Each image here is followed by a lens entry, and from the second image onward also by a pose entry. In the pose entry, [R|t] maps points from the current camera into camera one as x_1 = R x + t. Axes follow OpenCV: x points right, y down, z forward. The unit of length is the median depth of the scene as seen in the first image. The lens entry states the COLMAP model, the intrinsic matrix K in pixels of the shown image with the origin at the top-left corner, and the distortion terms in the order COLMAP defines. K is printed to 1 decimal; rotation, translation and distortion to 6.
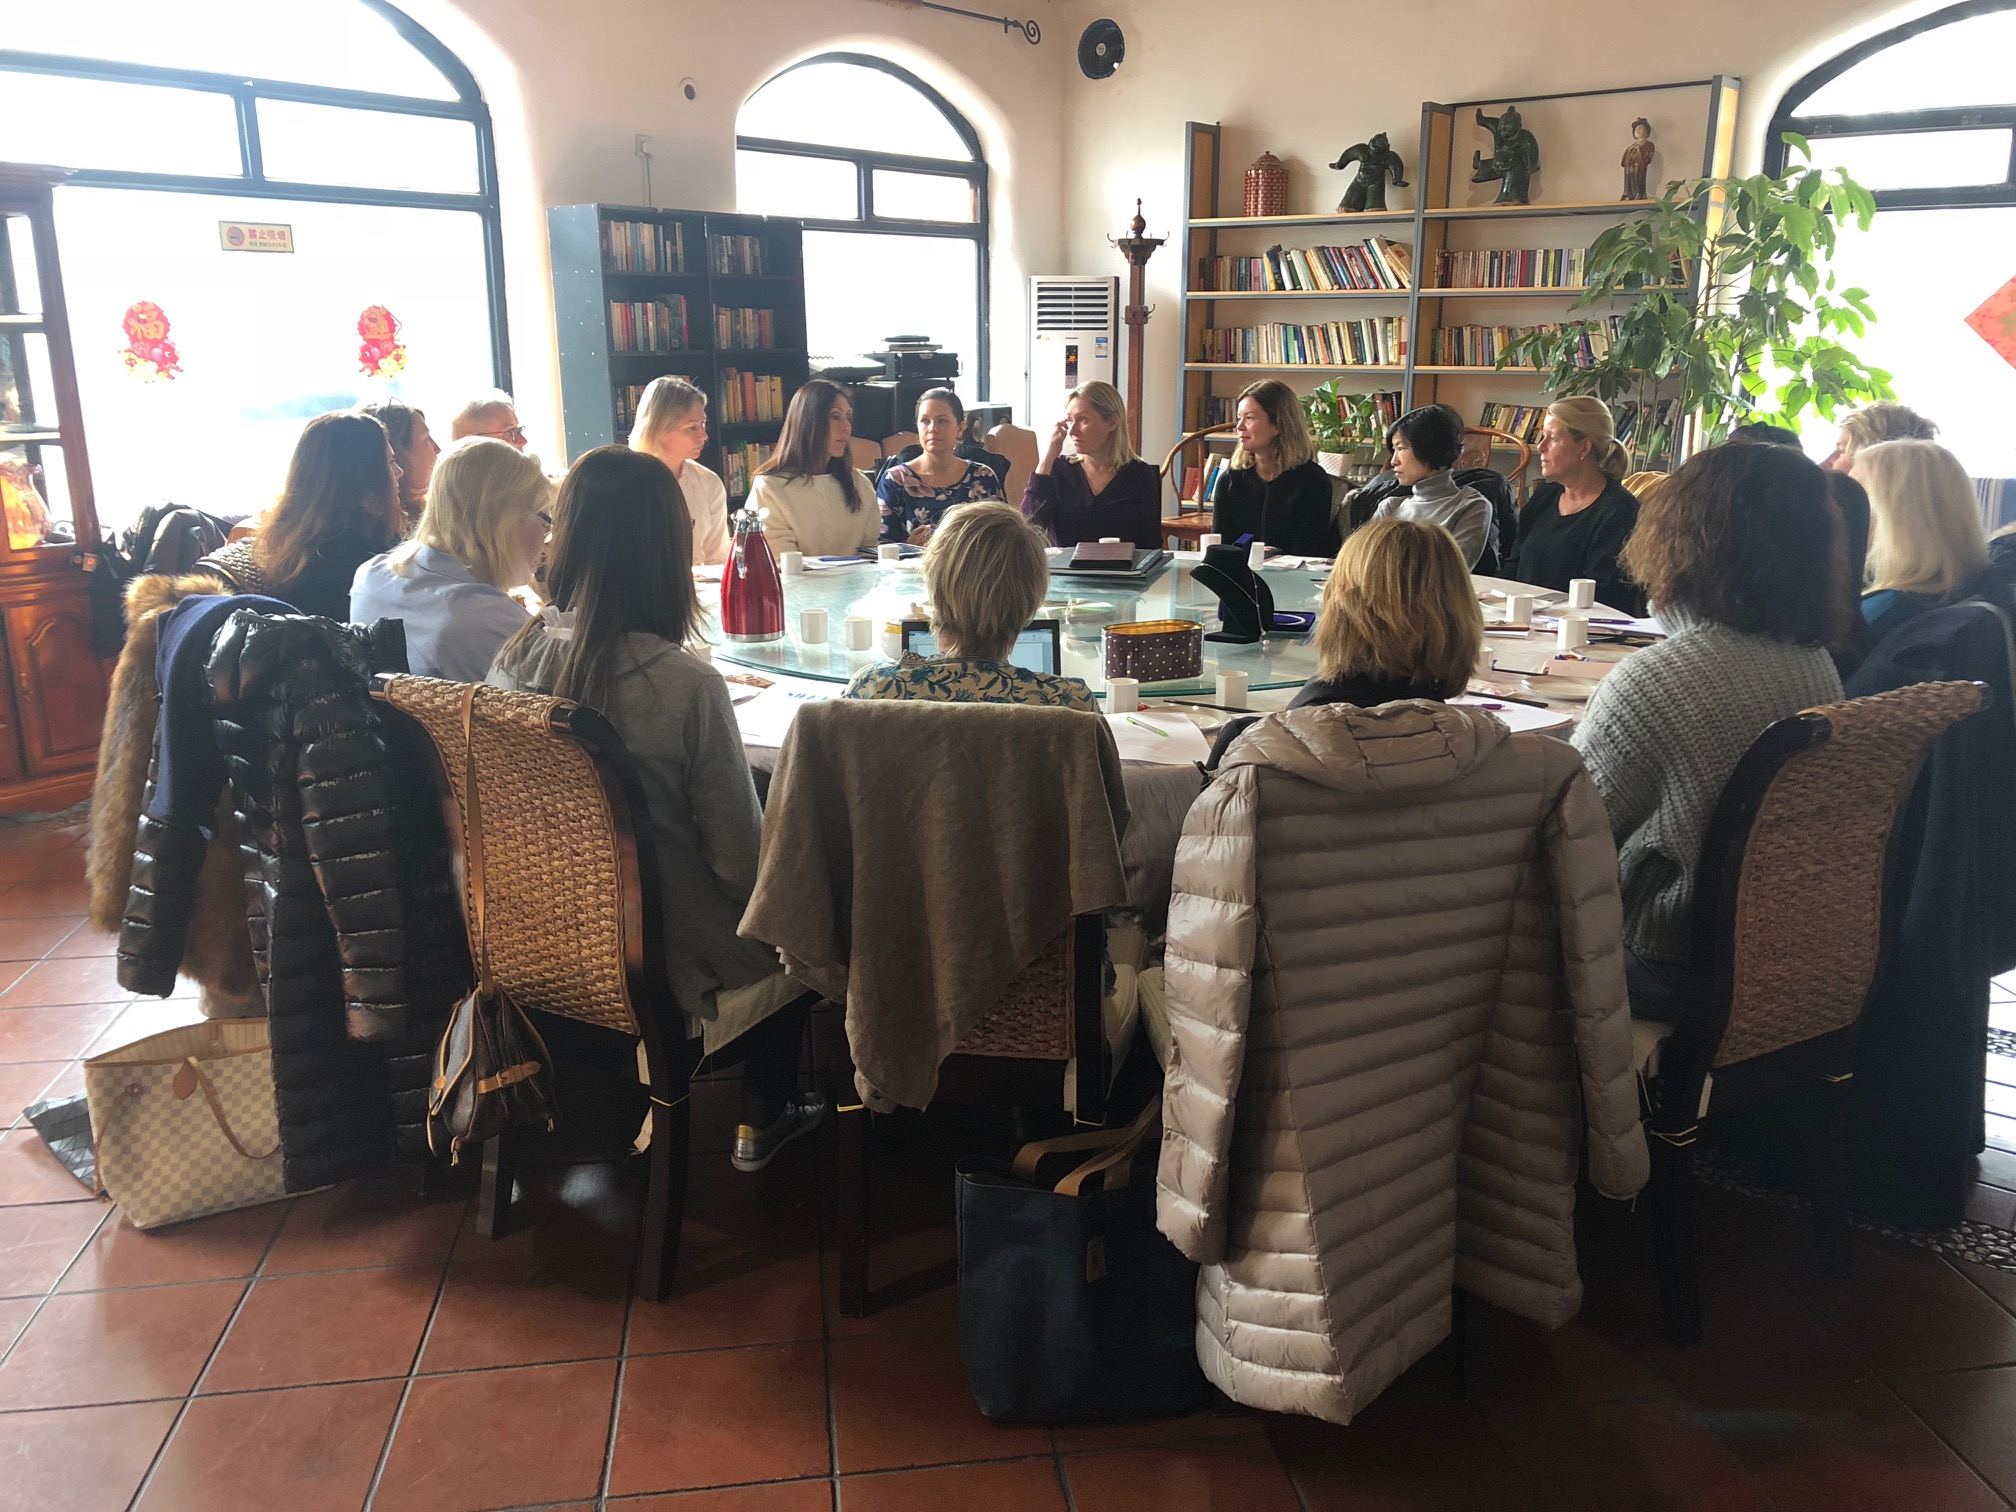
lens RADIAL K [[1631.6, 0, 1009.5], [0, 1631.6, 759.7], [0, 0, 1]] dist [0.043369, -0.029061]
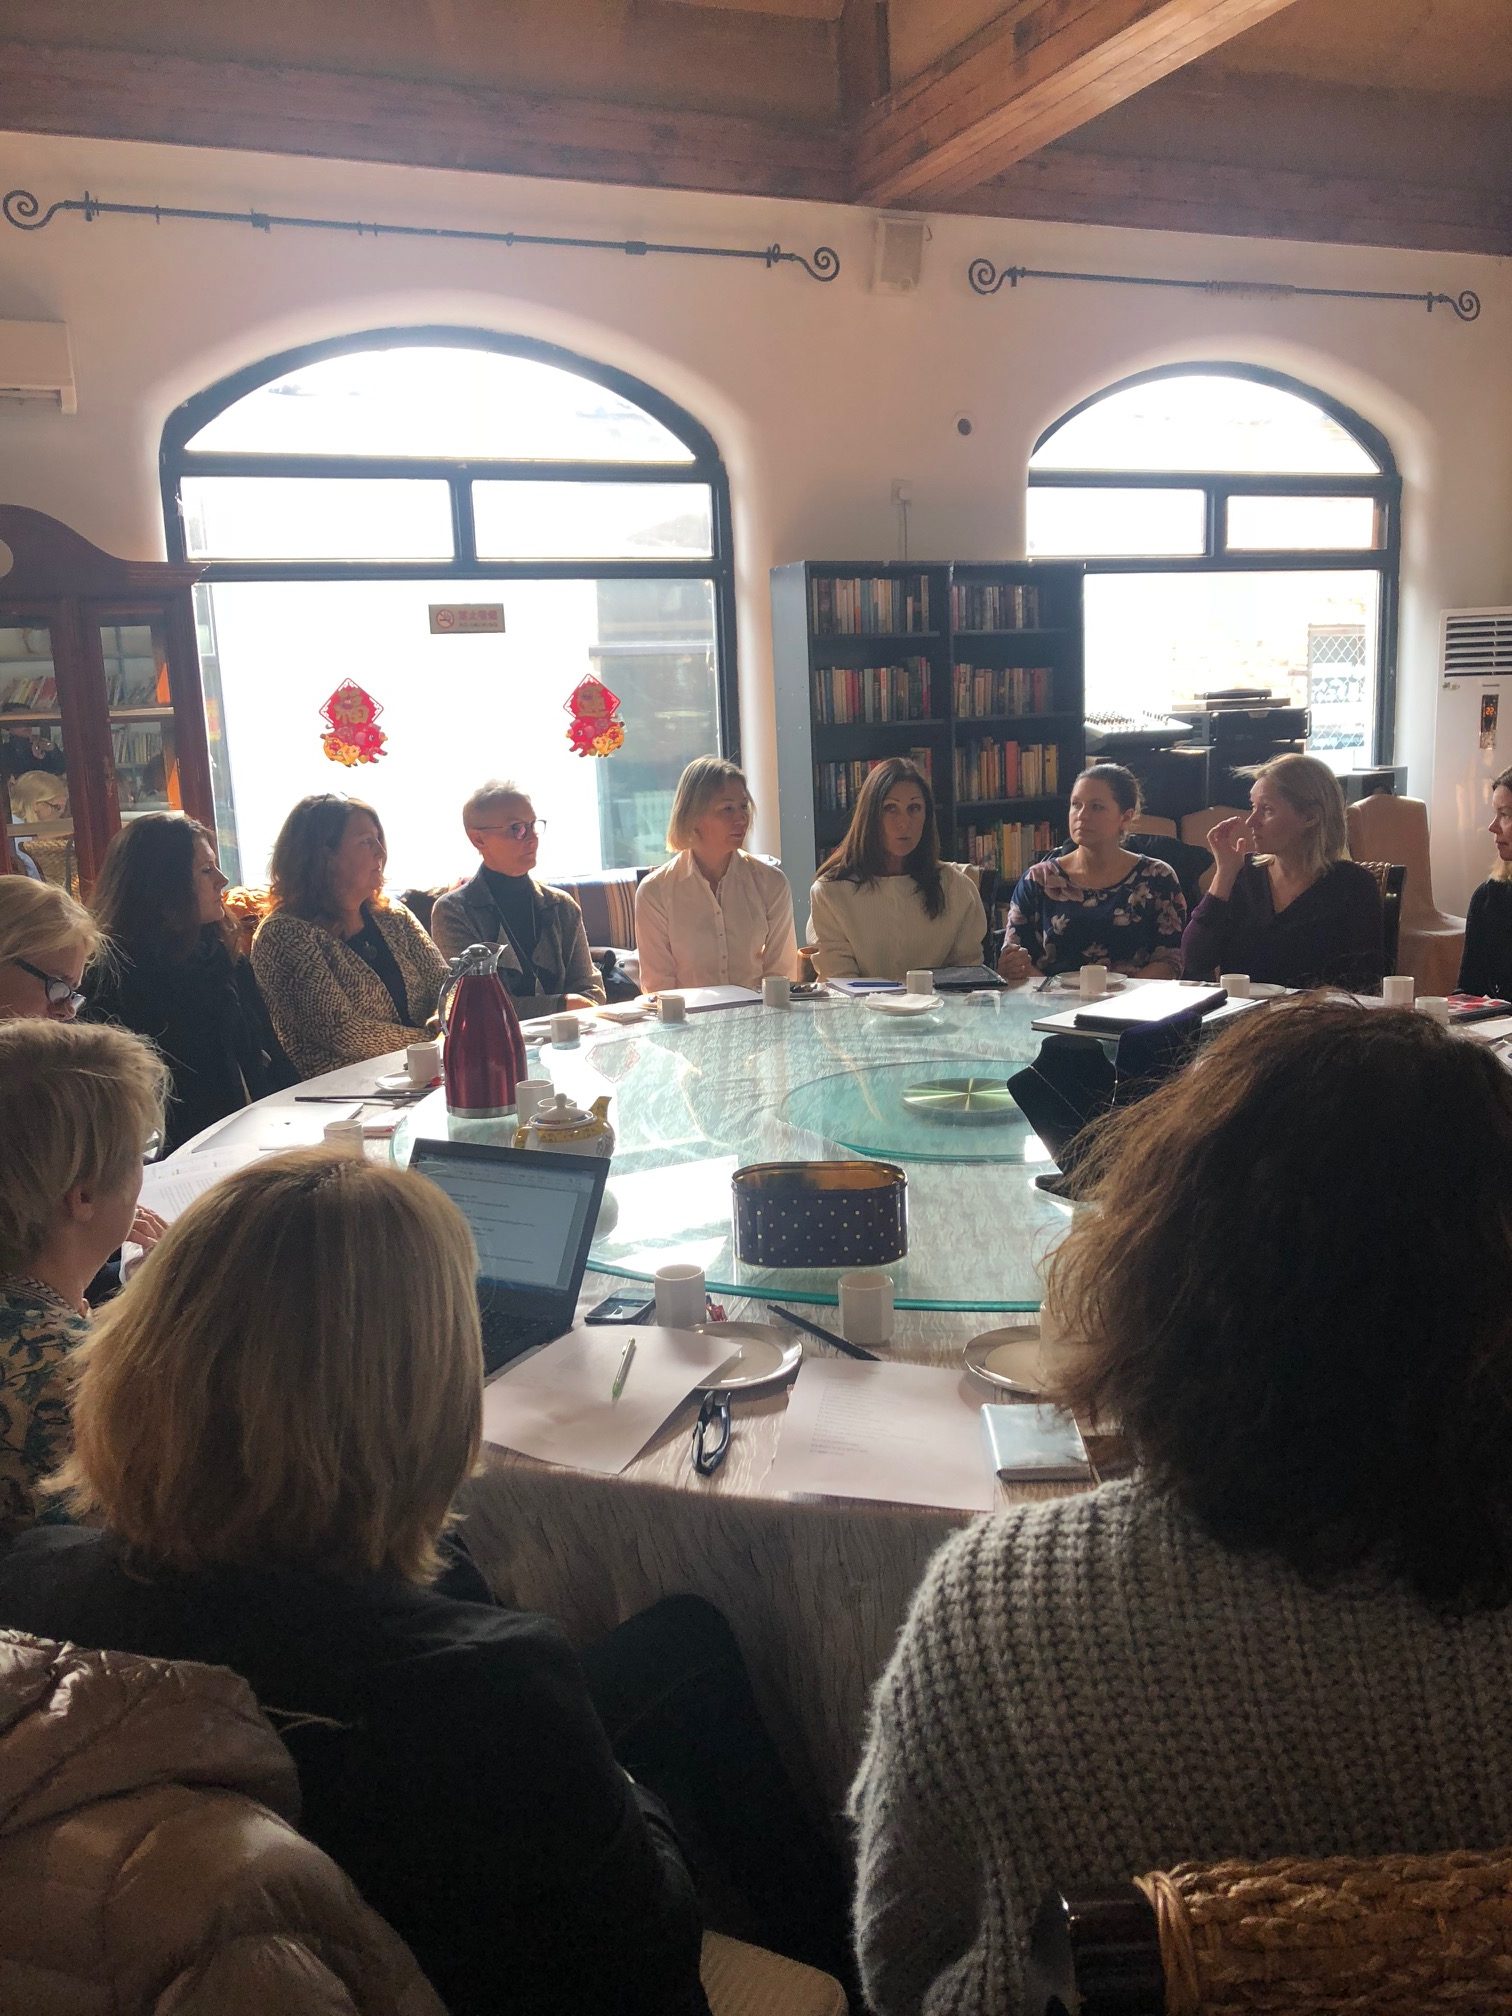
lens RADIAL K [[1631.6, 0, 811.4], [0, 1631.6, 1052.3], [0, 0, 1]] dist [0.043369, -0.029061]
pose [[0.876372, 0.076417, -0.475534, 0.163899], [-0.092839, 0.995619, -0.011103, -0.051450], [0.472602, 0.053878, 0.879627, 0.191235]]
